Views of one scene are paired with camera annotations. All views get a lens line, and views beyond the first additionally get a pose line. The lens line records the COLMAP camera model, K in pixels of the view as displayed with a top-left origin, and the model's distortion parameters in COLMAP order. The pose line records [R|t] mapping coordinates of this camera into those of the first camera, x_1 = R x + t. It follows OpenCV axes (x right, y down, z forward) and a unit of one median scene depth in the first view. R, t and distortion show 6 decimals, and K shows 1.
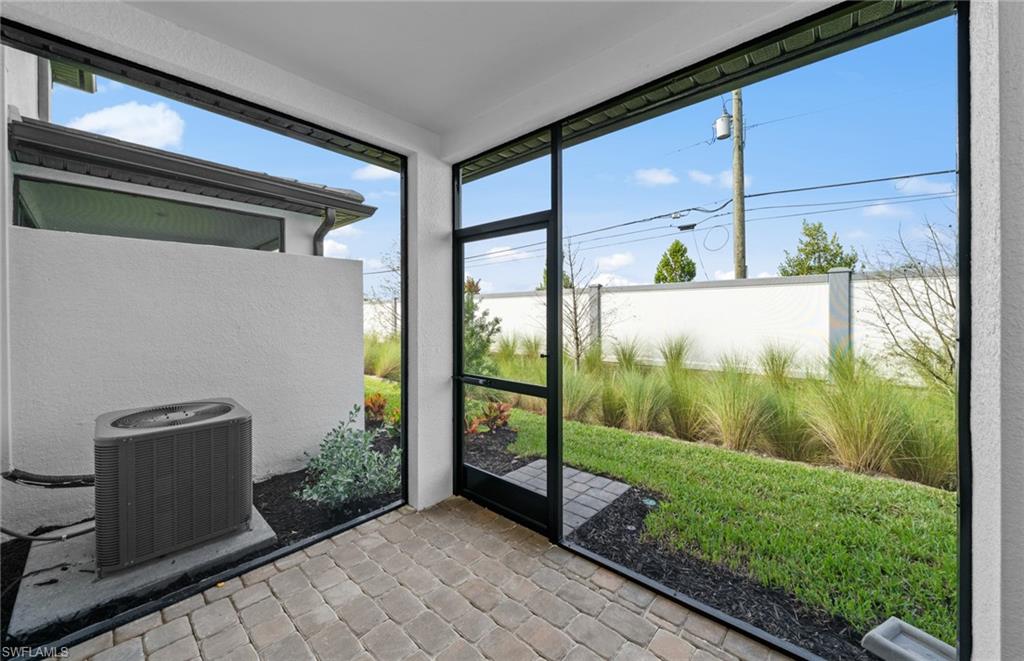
lens RADIAL K [[402.8, 0, 507.9], [0, 402.8, 318.9], [0, 0, 1]] dist [-0.001223, -0.000168]
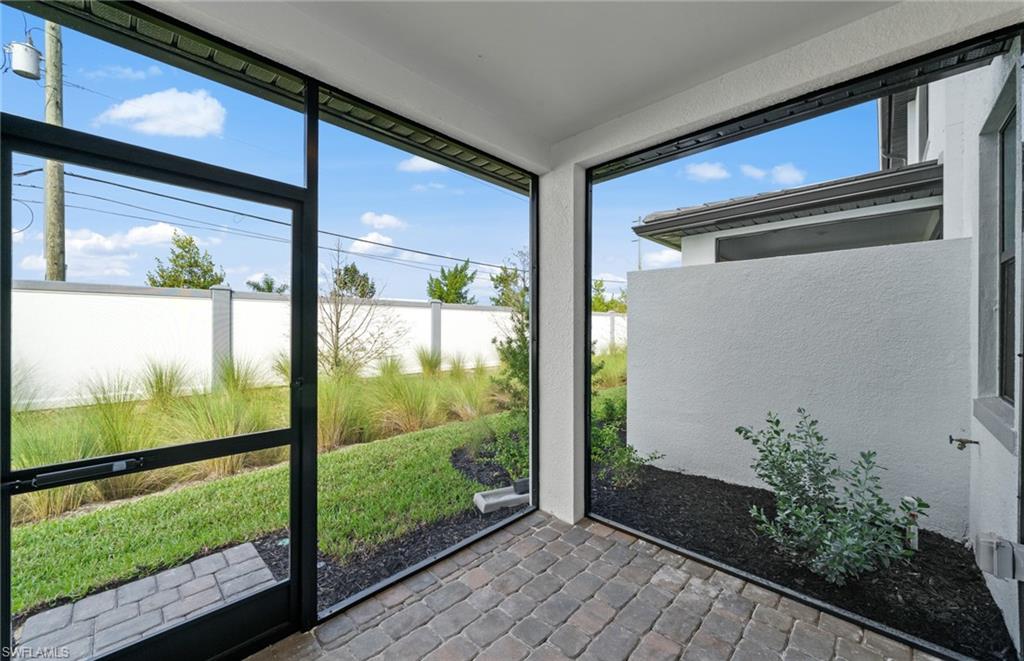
lens RADIAL K [[388.5, 0, 529.2], [0, 388.5, 332.2], [0, 0, 1]] dist [-0.001214, -0.000110]
pose [[-0.018037, -0.004394, 0.999828, -0.485531], [0.009502, 0.999944, 0.004566, -0.001355], [-0.999792, 0.009582, -0.017994, 0.463222]]
